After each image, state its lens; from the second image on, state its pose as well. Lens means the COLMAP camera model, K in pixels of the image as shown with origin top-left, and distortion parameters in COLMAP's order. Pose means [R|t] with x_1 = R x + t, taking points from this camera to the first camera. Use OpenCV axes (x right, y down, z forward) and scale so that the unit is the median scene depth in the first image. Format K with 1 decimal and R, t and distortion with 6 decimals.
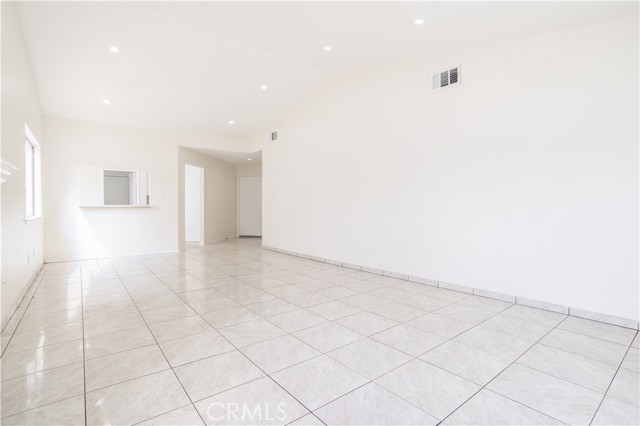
lens RADIAL K [[312.7, 0, 322.1], [0, 312.7, 210.2], [0, 0, 1]] dist [-0.060204, 0.030758]
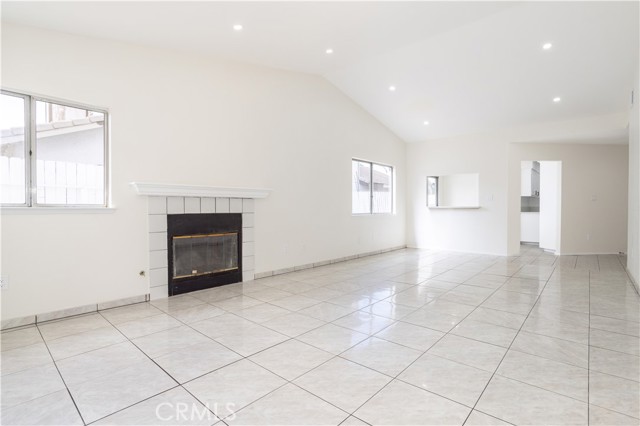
lens RADIAL K [[312.7, 0, 322.1], [0, 312.7, 210.2], [0, 0, 1]] dist [-0.060204, 0.030758]
pose [[0.167820, 0.008632, -0.985780, 0.799867], [-0.010590, 0.999920, 0.006953, -0.010019], [0.985761, 0.009272, 0.167898, 0.638408]]
